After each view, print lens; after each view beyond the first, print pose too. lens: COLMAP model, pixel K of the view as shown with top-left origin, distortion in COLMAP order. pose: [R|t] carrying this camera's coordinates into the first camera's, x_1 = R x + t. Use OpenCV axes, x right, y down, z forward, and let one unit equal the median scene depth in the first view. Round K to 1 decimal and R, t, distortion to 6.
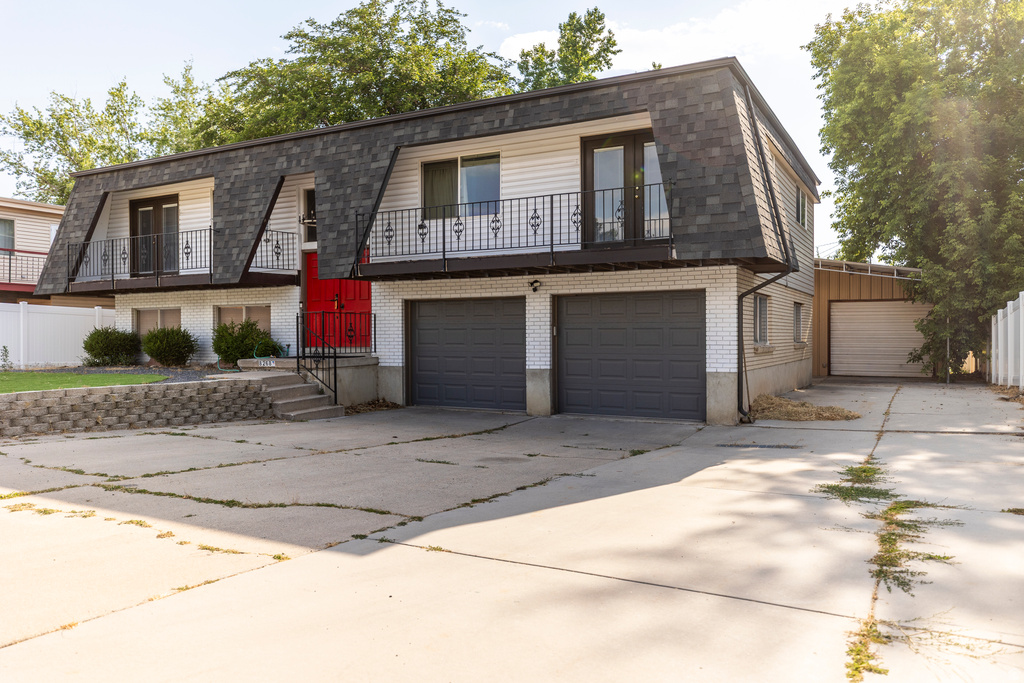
lens RADIAL K [[767.4, 0, 501.7], [0, 767.4, 338.7], [0, 0, 1]] dist [0.006412, 0.002166]
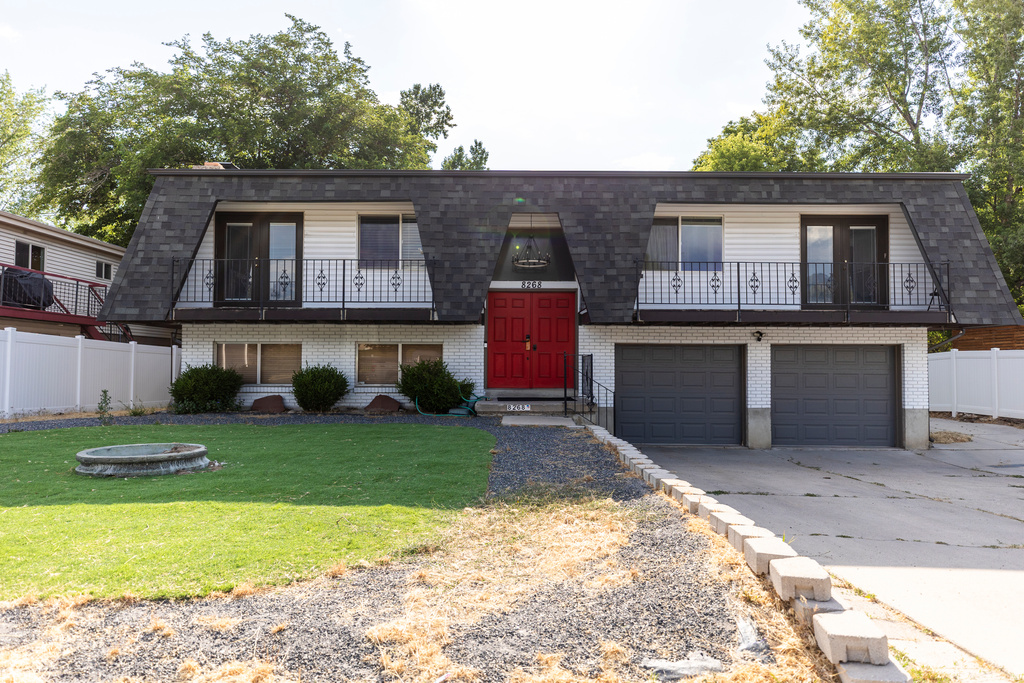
lens RADIAL K [[654.2, 0, 510.9], [0, 654.2, 348.7], [0, 0, 1]] dist [0.006621, 0.005354]
pose [[0.873536, 0.022266, 0.486250, -0.723523], [-0.007184, 0.999434, -0.032861, -0.013802], [-0.486706, 0.025212, 0.873202, 0.301058]]
